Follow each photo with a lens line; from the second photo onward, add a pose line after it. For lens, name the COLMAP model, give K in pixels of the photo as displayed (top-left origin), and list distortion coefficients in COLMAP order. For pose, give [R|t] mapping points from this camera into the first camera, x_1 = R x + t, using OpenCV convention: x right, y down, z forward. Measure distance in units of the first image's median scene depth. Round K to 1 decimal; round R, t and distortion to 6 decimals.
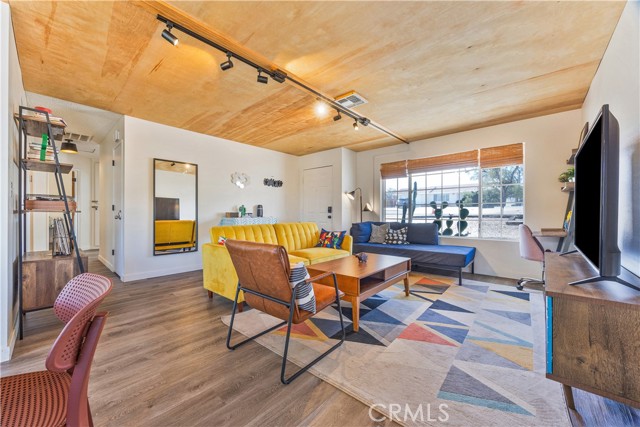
lens RADIAL K [[245.2, 0, 316.8], [0, 245.2, 214.0], [0, 0, 1]] dist [-0.004852, 0.001041]
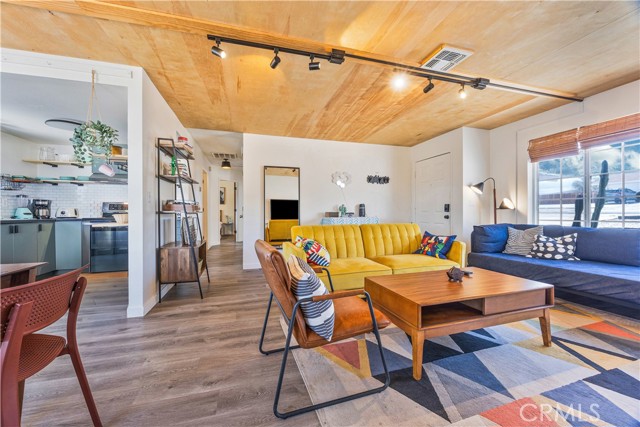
lens RADIAL K [[245.2, 0, 316.1], [0, 245.2, 213.8], [0, 0, 1]] dist [-0.004852, 0.001041]
pose [[0.850497, -0.002110, -0.525975, 0.170364], [0.002736, 0.999996, 0.000411, 0.000662], [0.525972, -0.001789, 0.850500, 0.148115]]
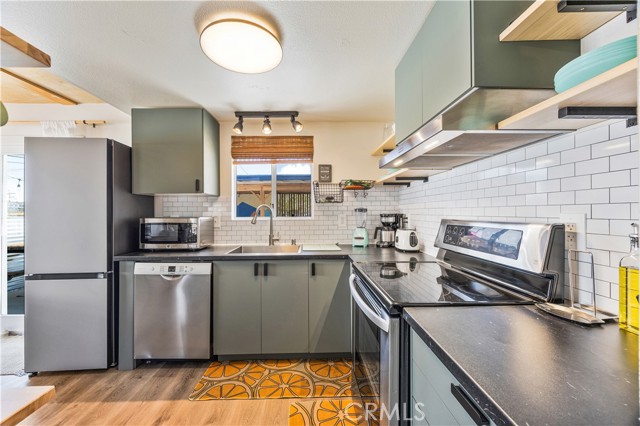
lens RADIAL K [[245.2, 0, 319.1], [0, 245.2, 213.4], [0, 0, 1]] dist [-0.004852, 0.001041]
pose [[-0.721518, -0.001101, -0.692394, -0.949314], [0.000434, 0.999998, -0.002042, -0.072790], [0.692395, -0.001774, -0.721516, 0.819968]]
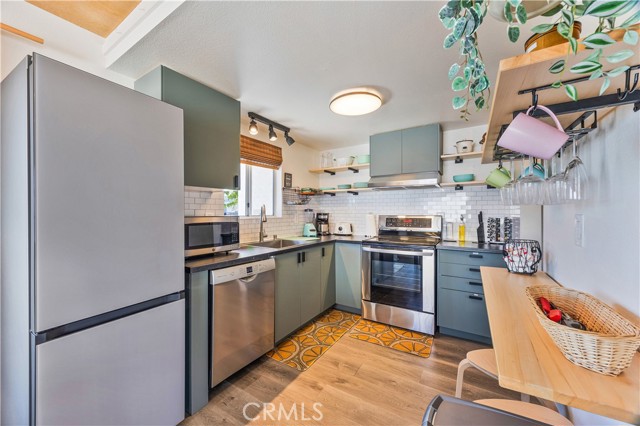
lens RADIAL K [[245.2, 0, 317.3], [0, 245.2, 212.7], [0, 0, 1]] dist [-0.004852, 0.001041]
pose [[0.168038, -0.005400, -0.985766, -0.552319], [0.001317, 0.999985, -0.005253, -0.068199], [0.985780, -0.000415, 0.168042, 0.254140]]
